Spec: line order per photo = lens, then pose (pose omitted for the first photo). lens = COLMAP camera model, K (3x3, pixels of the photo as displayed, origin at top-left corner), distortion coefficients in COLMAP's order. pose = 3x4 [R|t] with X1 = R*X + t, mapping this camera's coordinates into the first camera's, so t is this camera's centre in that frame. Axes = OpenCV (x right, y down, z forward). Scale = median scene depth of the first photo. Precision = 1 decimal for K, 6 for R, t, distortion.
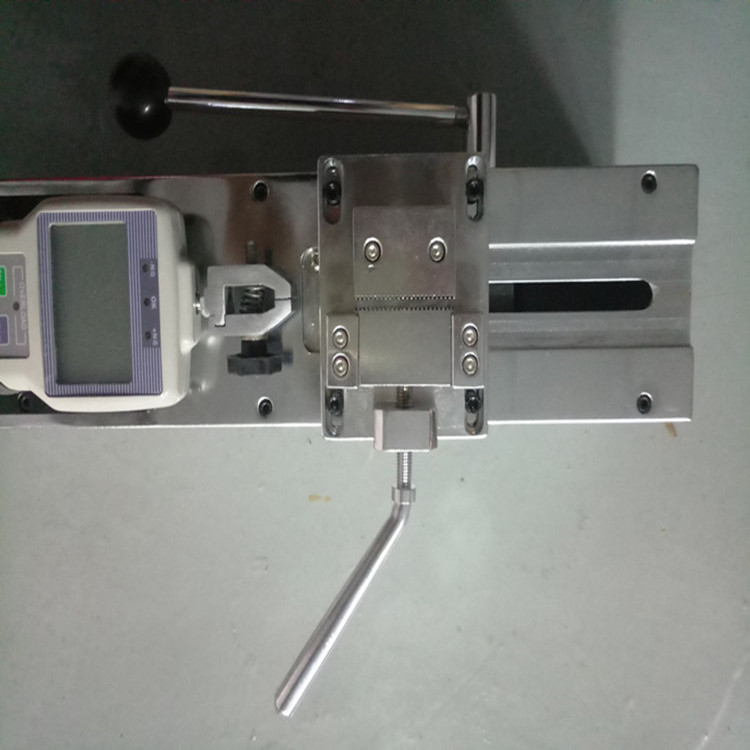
lens RADIAL K [[801.7, 0, 375.0], [0, 801.7, 375.0], [0, 0, 1]] dist [0.010413, 0.038062]
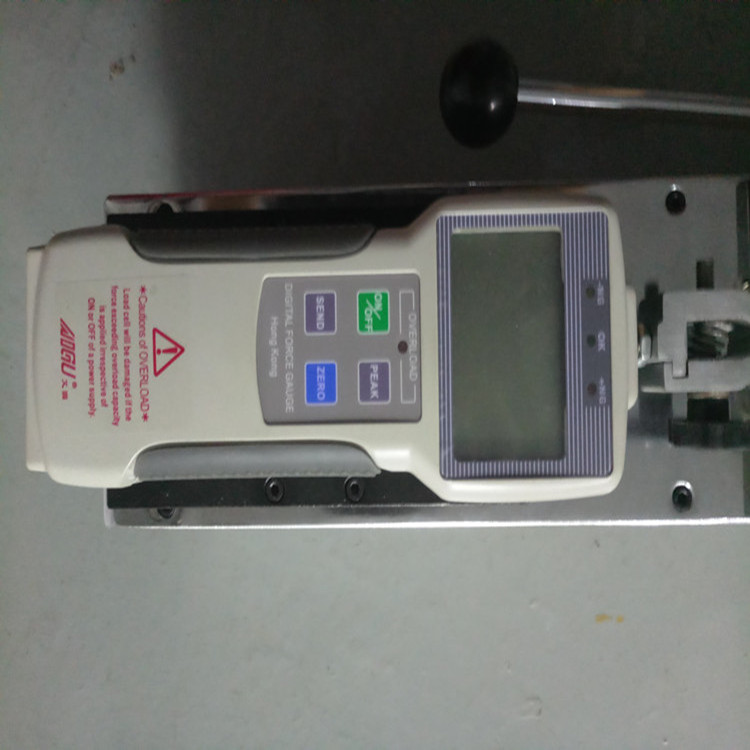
lens RADIAL K [[801.7, 0, 375.0], [0, 801.7, 375.0], [0, 0, 1]] dist [0.010413, 0.038062]
pose [[0.999985, 0.000942, -0.005312, -0.464660], [-0.001578, 0.992656, -0.120958, 0.022322], [0.005159, 0.120965, 0.992643, 0.314099]]
